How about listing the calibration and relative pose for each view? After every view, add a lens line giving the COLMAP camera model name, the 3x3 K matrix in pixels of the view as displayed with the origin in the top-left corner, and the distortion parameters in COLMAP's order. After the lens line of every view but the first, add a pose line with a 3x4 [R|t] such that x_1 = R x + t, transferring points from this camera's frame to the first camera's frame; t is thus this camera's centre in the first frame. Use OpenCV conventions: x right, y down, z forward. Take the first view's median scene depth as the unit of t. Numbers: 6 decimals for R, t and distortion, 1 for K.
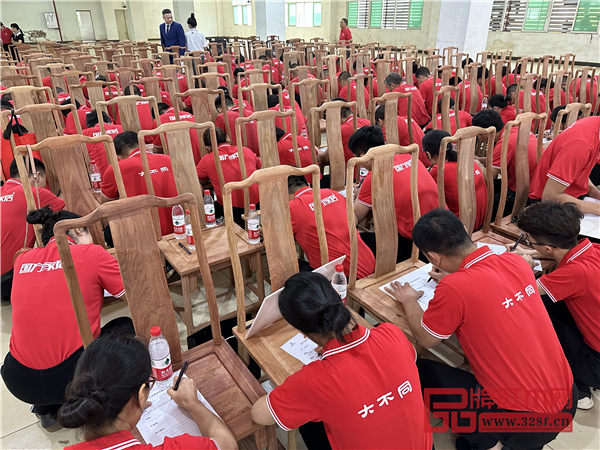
lens RADIAL K [[425.6, 0, 300.0], [0, 425.6, 223.1], [0, 0, 1]] dist [0.051331, -0.063298]
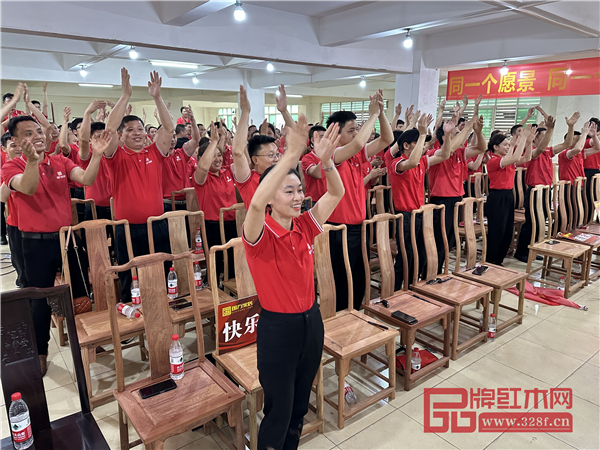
lens RADIAL K [[425.6, 0, 298.2], [0, 425.6, 226.1], [0, 0, 1]] dist [0.051331, -0.063298]
pose [[0.999498, -0.001174, 0.031669, 0.083526], [0.007637, 0.978787, -0.204737, 0.139447], [-0.030757, 0.204876, 0.978305, -0.499261]]
